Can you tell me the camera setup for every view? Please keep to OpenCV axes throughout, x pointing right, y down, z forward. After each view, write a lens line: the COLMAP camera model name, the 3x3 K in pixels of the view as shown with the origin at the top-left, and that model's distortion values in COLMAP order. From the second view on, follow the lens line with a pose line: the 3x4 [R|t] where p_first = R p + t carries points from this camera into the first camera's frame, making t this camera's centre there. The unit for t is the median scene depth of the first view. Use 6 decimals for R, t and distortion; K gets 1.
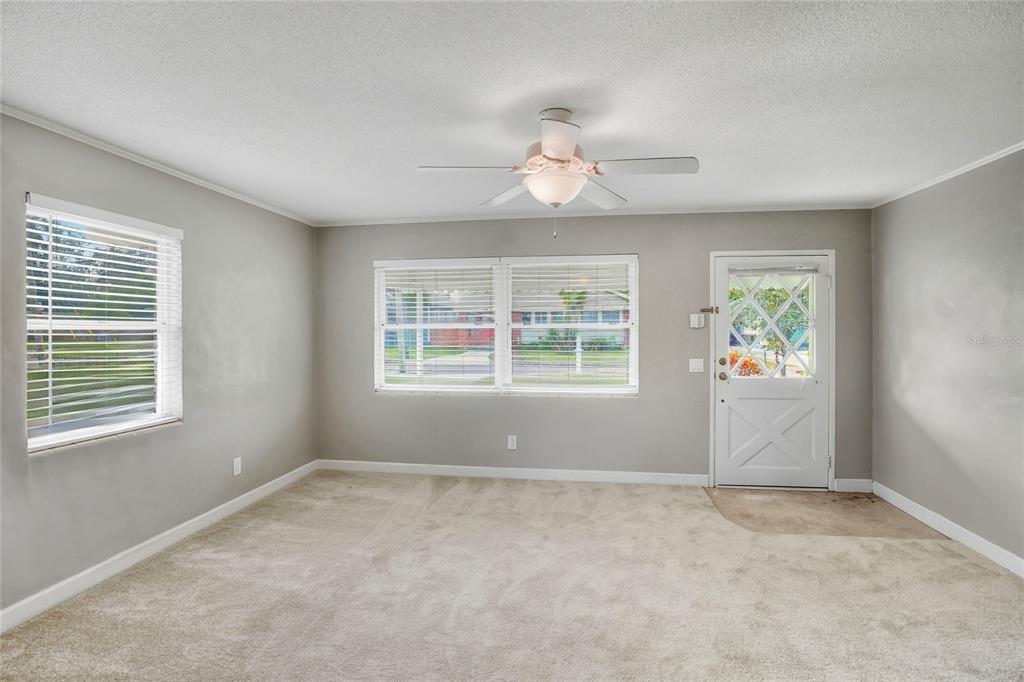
lens RADIAL K [[493.7, 0, 512.0], [0, 493.7, 341.0], [0, 0, 1]] dist [-0.001422, -0.000384]
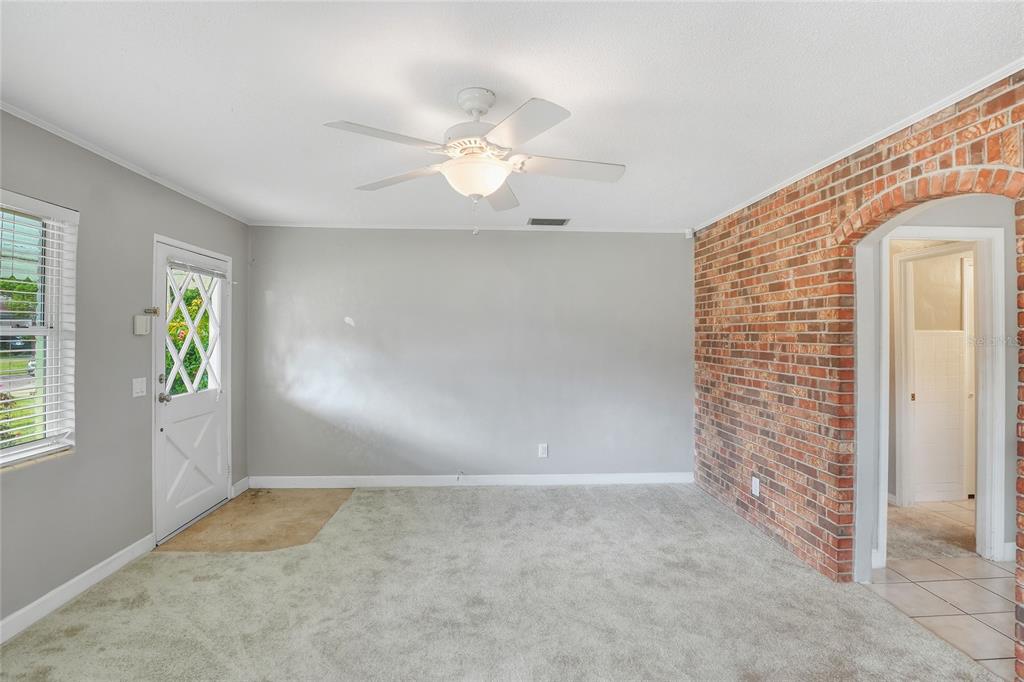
lens RADIAL K [[516.9, 0, 512.0], [0, 516.9, 341.0], [0, 0, 1]] dist [0.003137, 0.001264]
pose [[-0.182311, -0.008398, 0.983205, -0.486562], [0.016409, 0.999798, 0.011582, -0.018271], [-0.983104, 0.018245, -0.182137, 0.634214]]
